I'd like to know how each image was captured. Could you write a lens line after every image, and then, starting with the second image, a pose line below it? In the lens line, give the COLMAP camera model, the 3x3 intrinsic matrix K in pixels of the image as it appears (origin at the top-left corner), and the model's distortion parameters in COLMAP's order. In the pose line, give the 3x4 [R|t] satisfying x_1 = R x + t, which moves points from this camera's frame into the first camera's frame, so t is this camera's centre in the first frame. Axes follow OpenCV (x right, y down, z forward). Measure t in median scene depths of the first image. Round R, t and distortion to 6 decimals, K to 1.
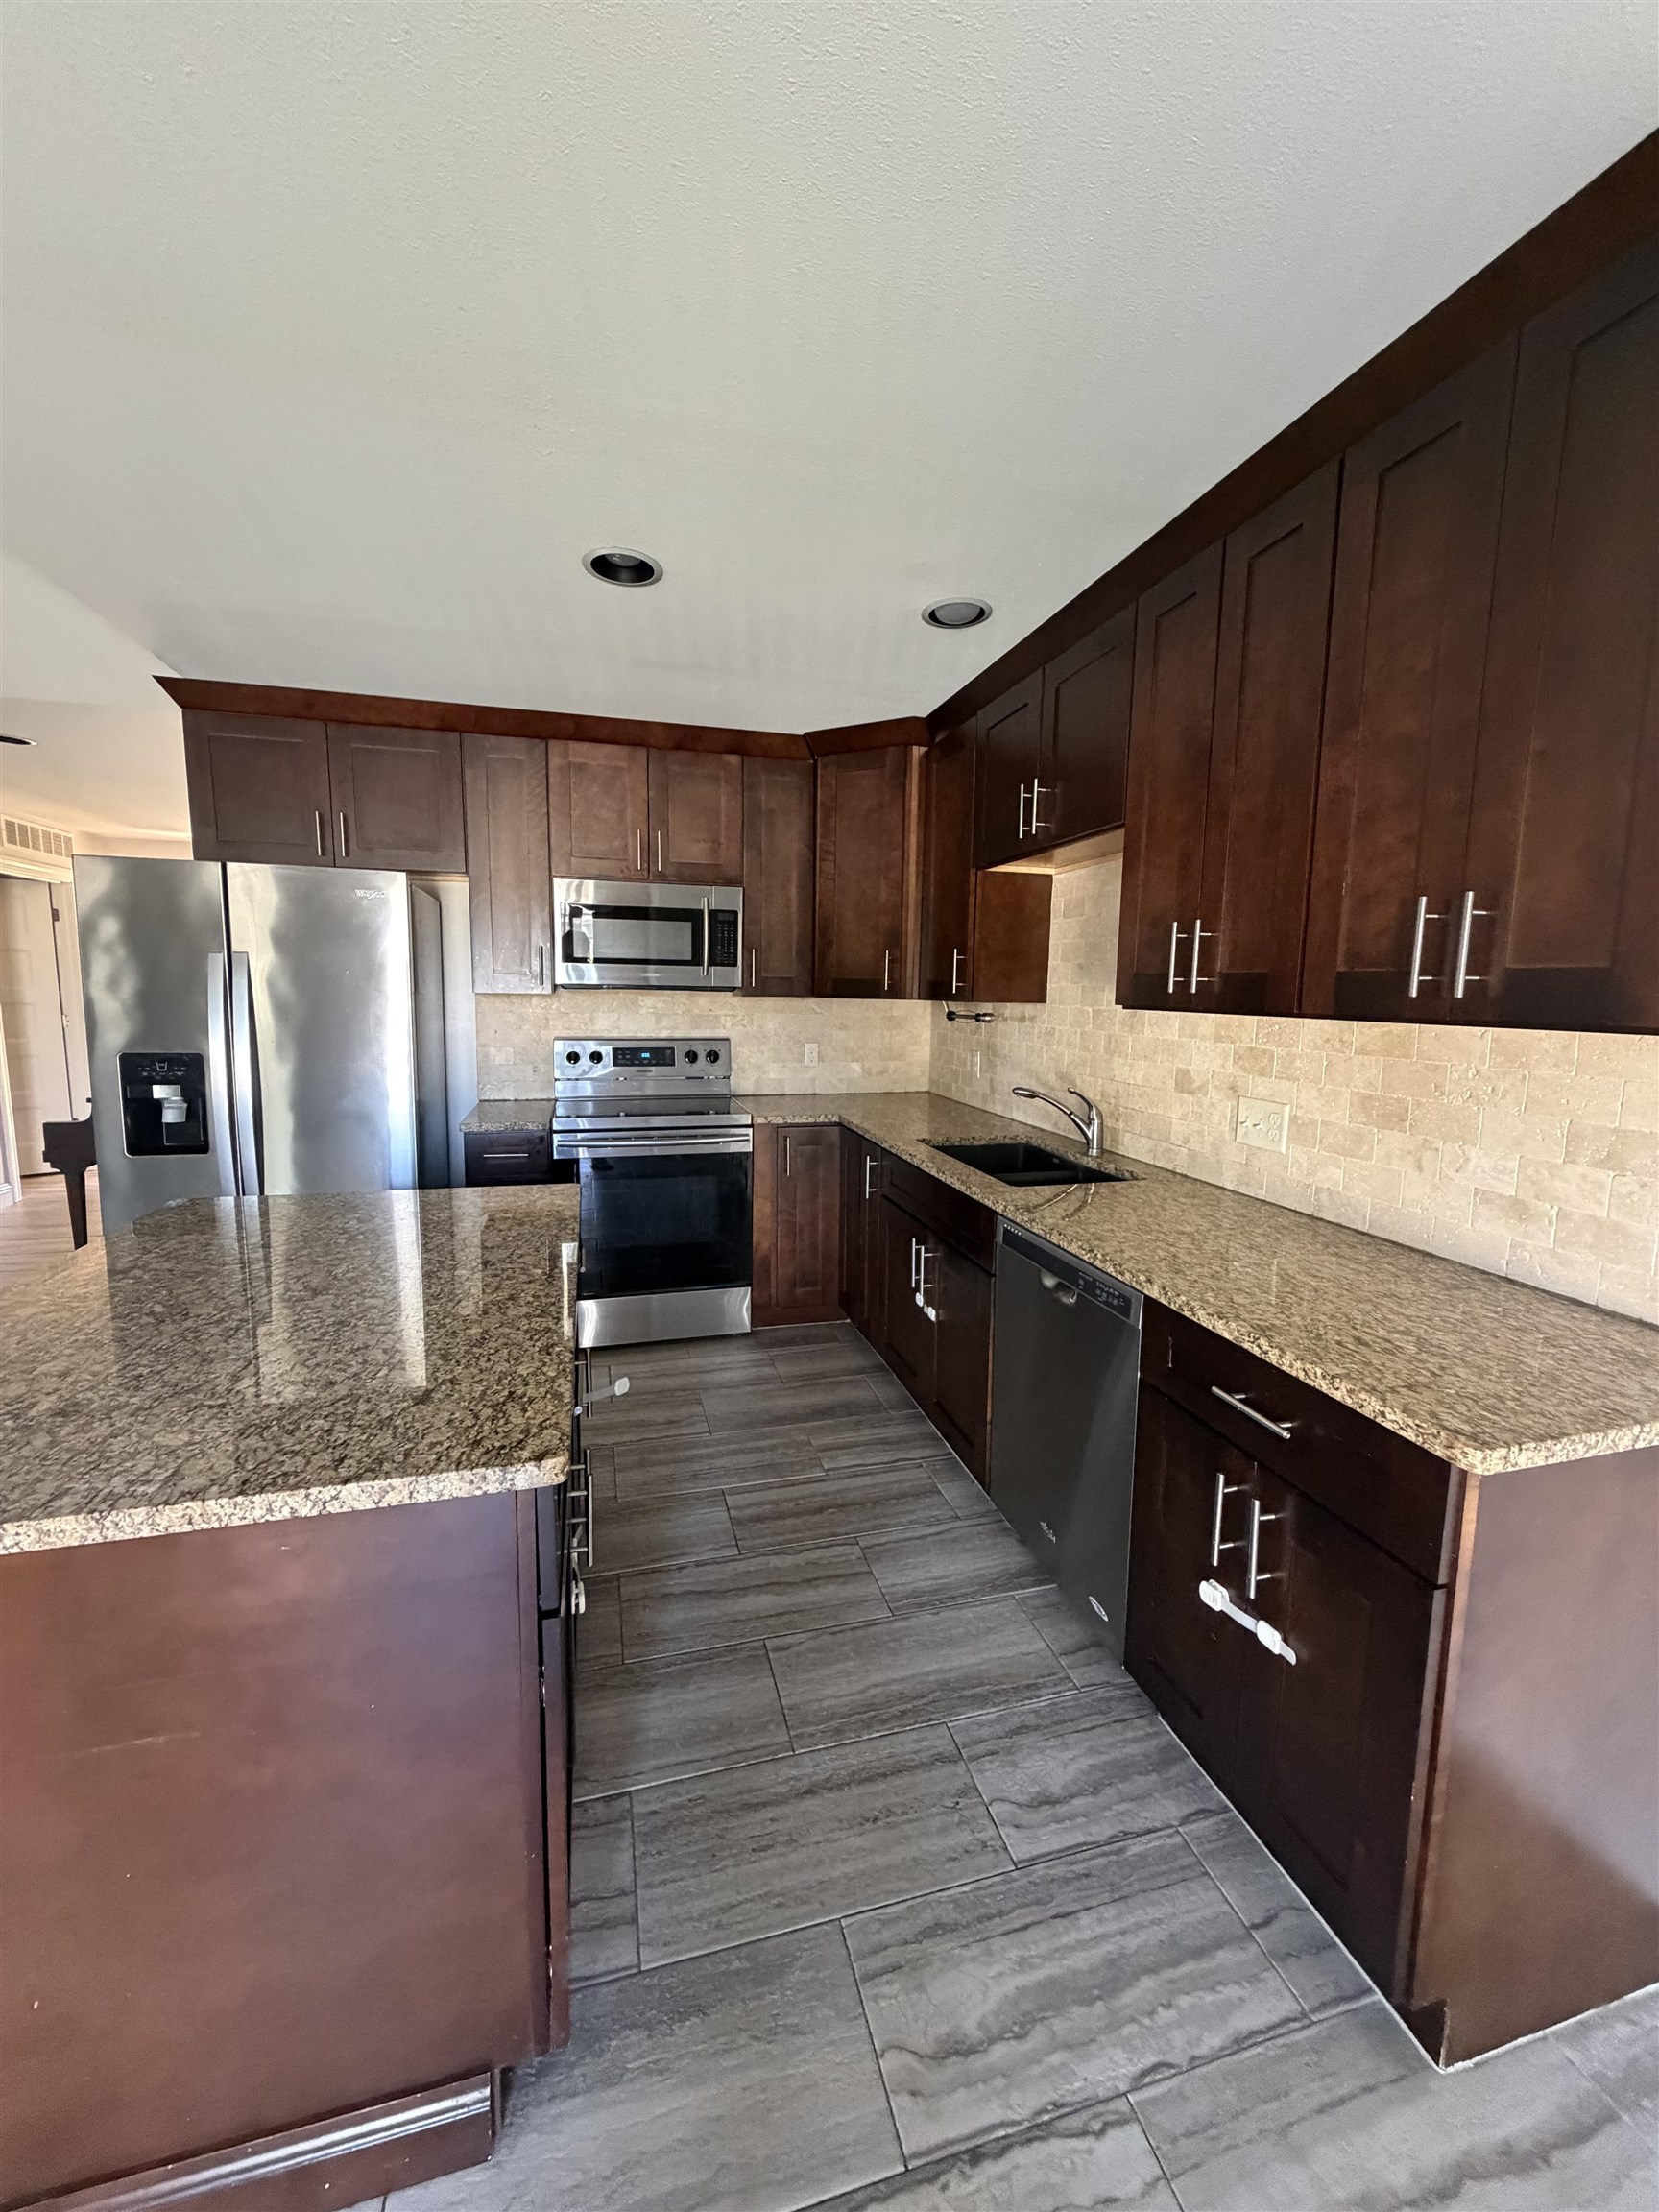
lens RADIAL K [[884.3, 0, 830.6], [0, 884.3, 1098.3], [0, 0, 1]] dist [0.003562, -0.000147]
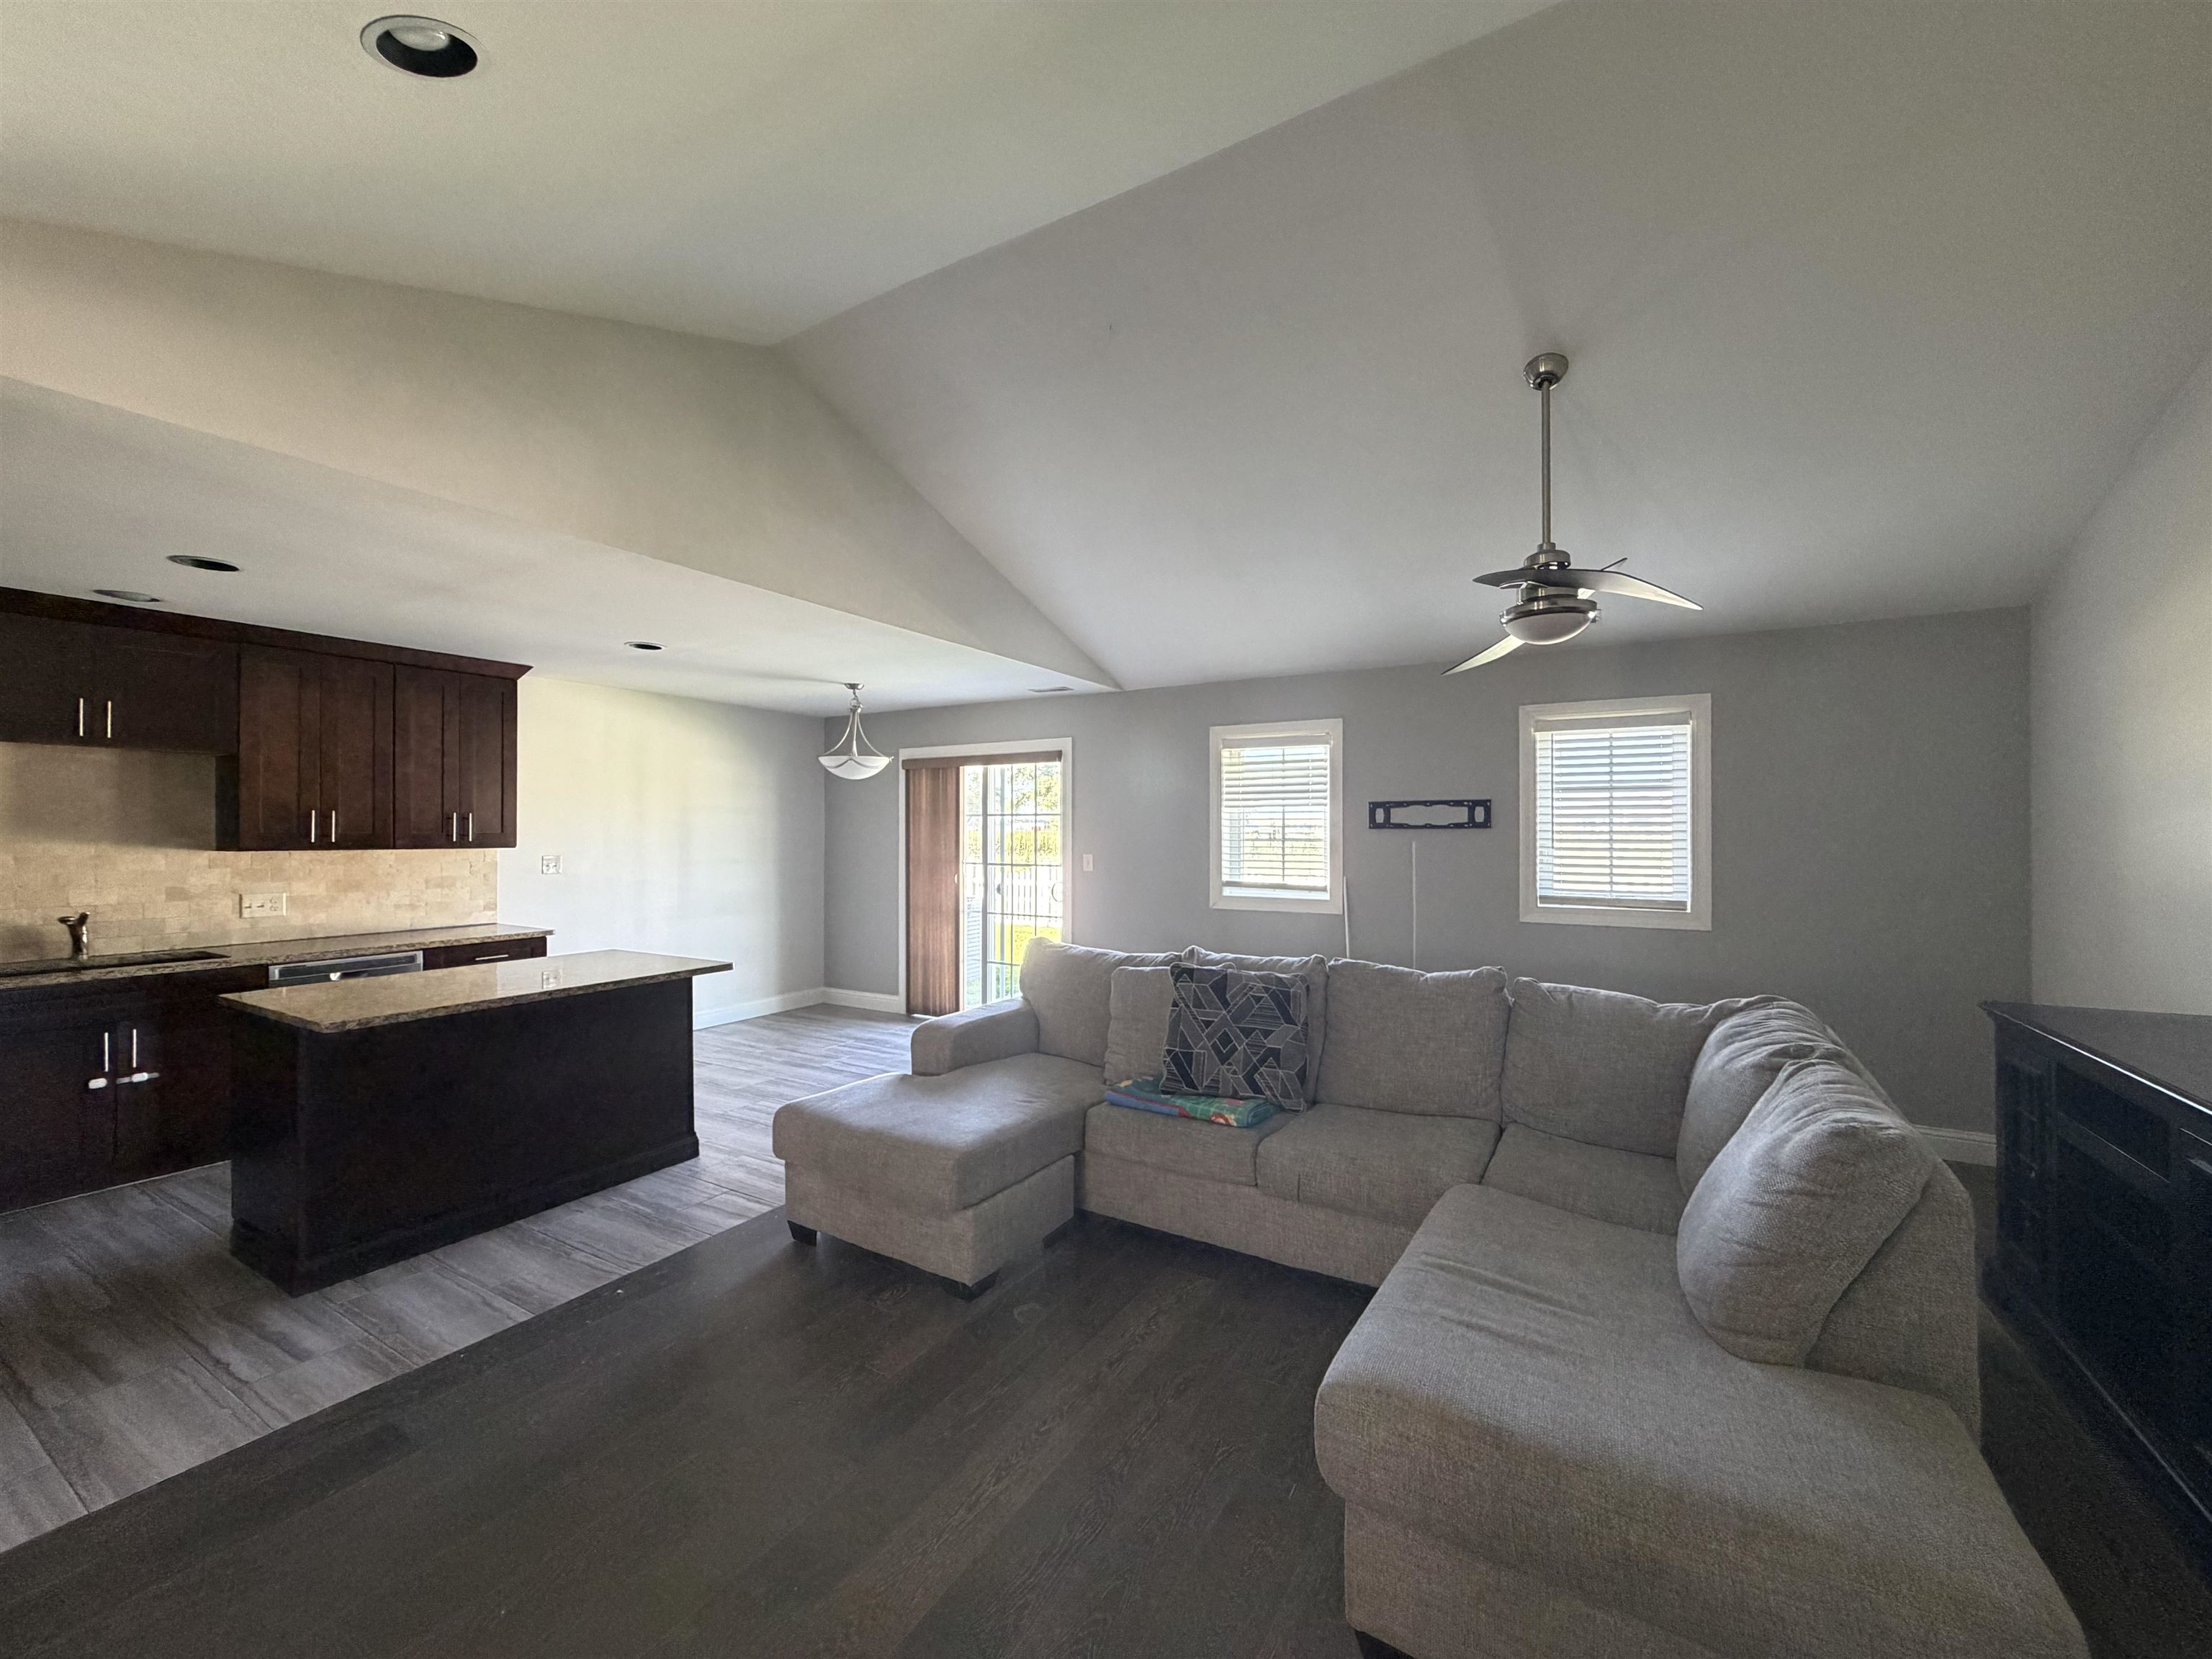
lens RADIAL K [[884.3, 0, 1097.0], [0, 884.3, 824.1], [0, 0, 1]] dist [0.003562, -0.000147]
pose [[-0.697494, -0.009599, 0.716526, -2.858917], [0.077581, 0.993021, 0.088824, -0.232283], [-0.712379, 0.117543, -0.691882, 1.265669]]
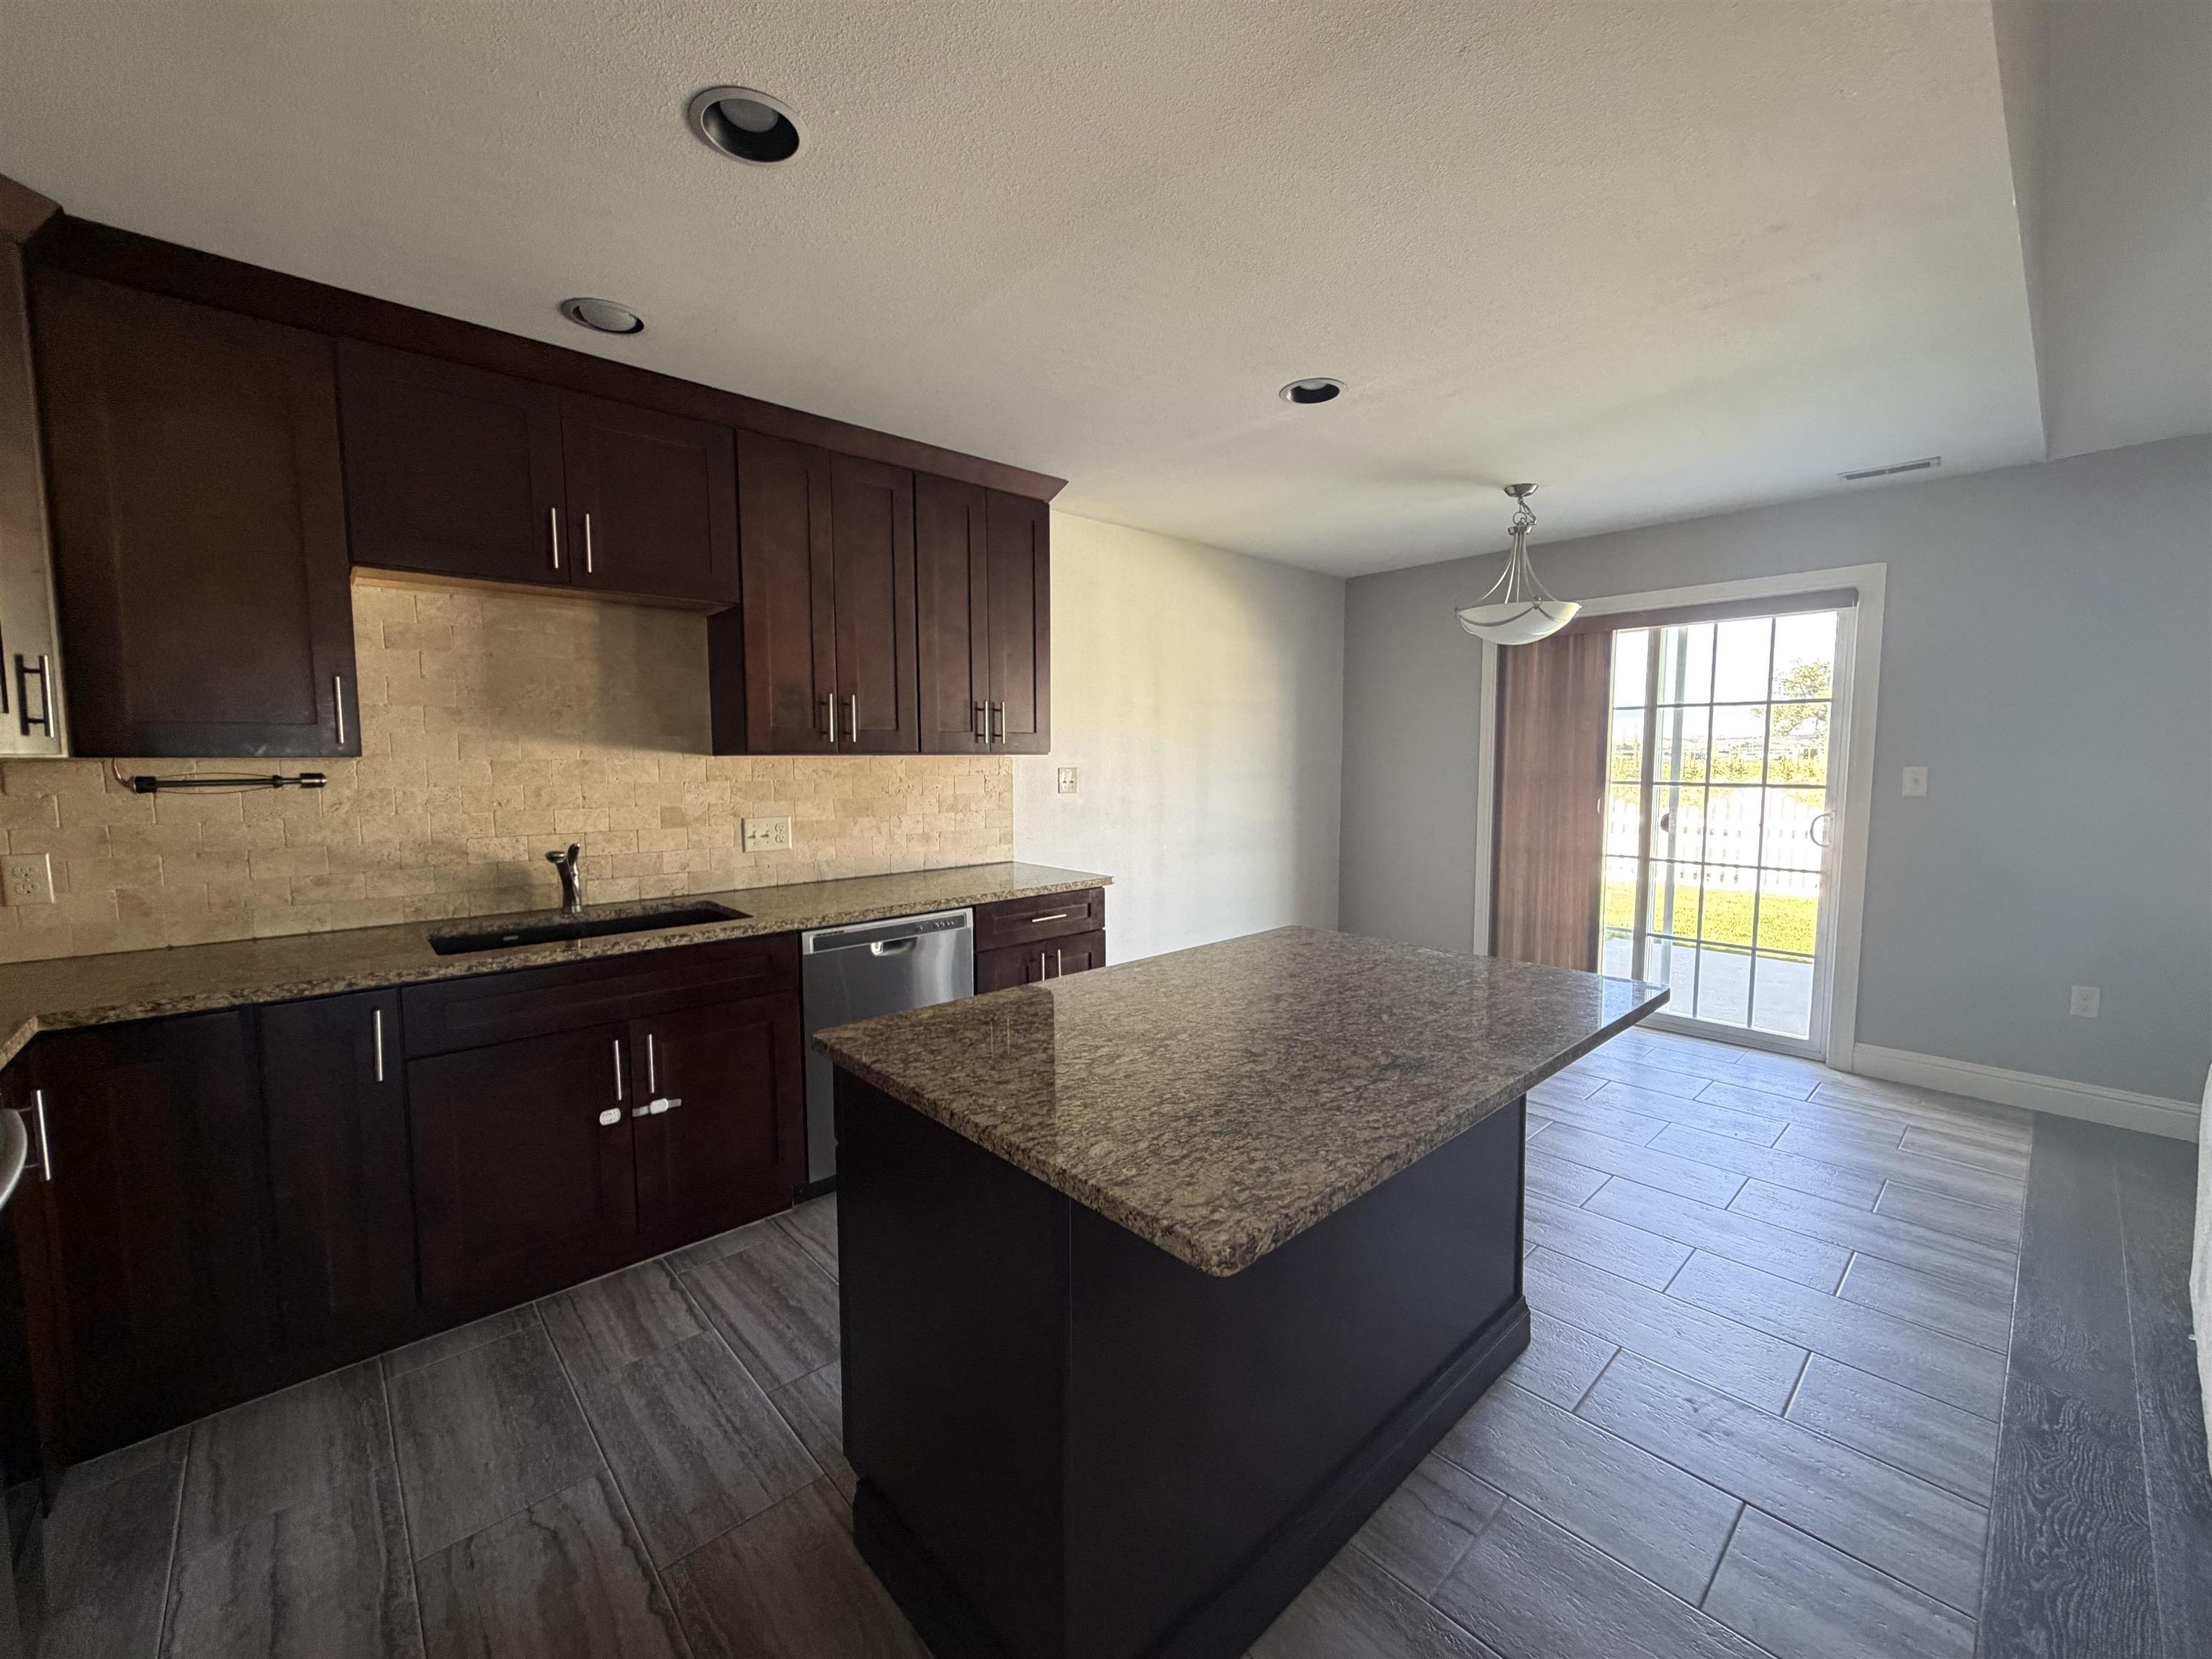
lens RADIAL K [[884.3, 0, 1102.2], [0, 884.3, 822.4], [0, 0, 1]] dist [0.003562, -0.000147]
pose [[-0.460281, -0.080142, 0.884149, -1.261165], [0.106977, 0.983653, 0.144853, -0.170621], [-0.881304, 0.161257, -0.444183, 1.428361]]
